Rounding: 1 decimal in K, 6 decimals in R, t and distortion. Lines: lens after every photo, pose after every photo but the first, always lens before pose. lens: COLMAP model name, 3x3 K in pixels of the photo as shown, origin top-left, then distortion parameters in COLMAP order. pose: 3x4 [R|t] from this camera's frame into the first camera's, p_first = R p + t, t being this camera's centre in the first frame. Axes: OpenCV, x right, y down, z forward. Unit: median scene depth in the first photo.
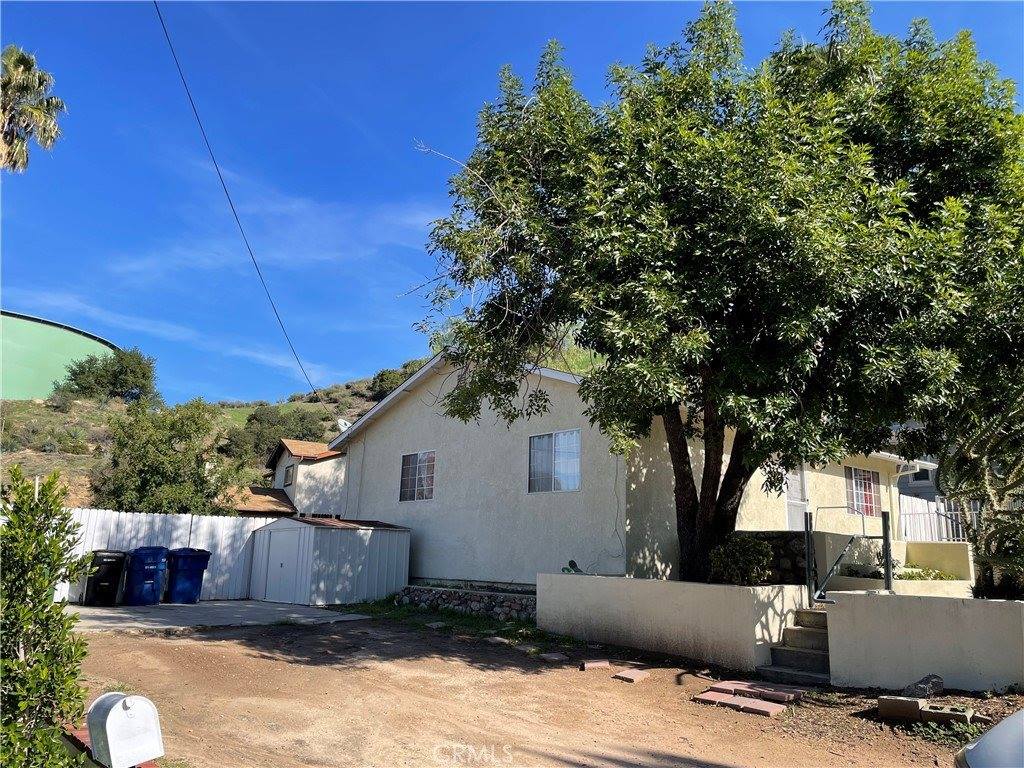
lens RADIAL K [[793.9, 0, 514.1], [0, 793.9, 380.4], [0, 0, 1]] dist [0.063724, -0.022665]
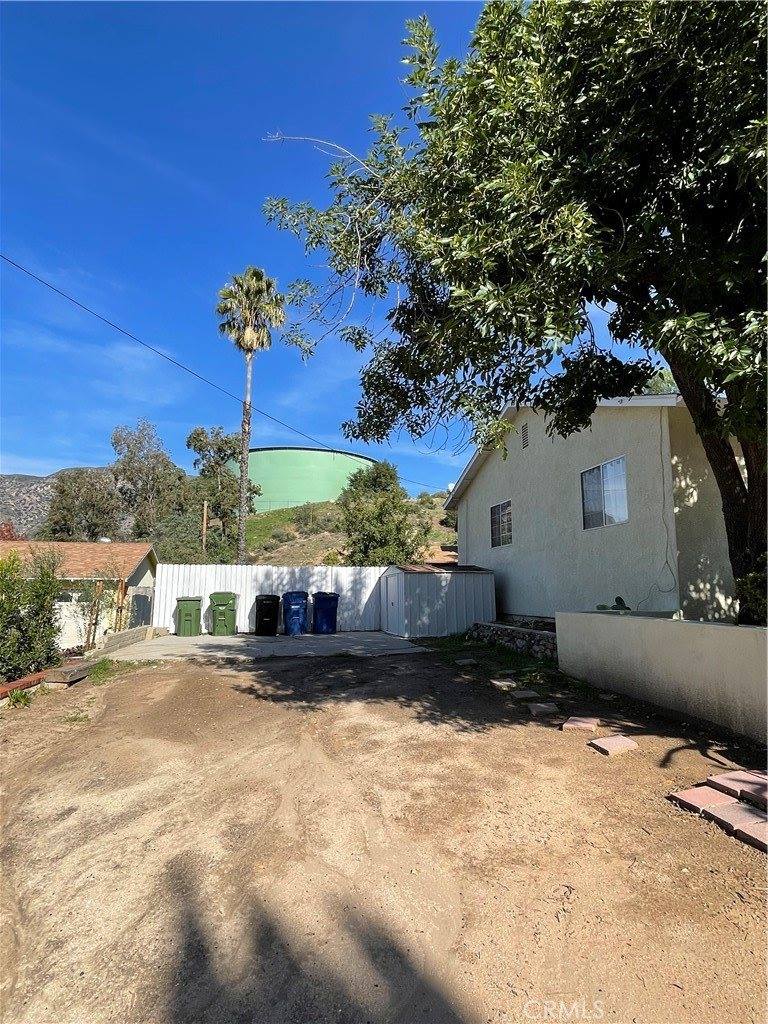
lens RADIAL K [[574.6, 0, 384.7], [0, 574.6, 509.1], [0, 0, 1]] dist [-0.010286, 0.000680]
pose [[0.874595, -0.092576, -0.475934, 0.135904], [0.124583, 0.991554, 0.036065, 0.057702], [0.468576, -0.090836, 0.878741, 0.252893]]
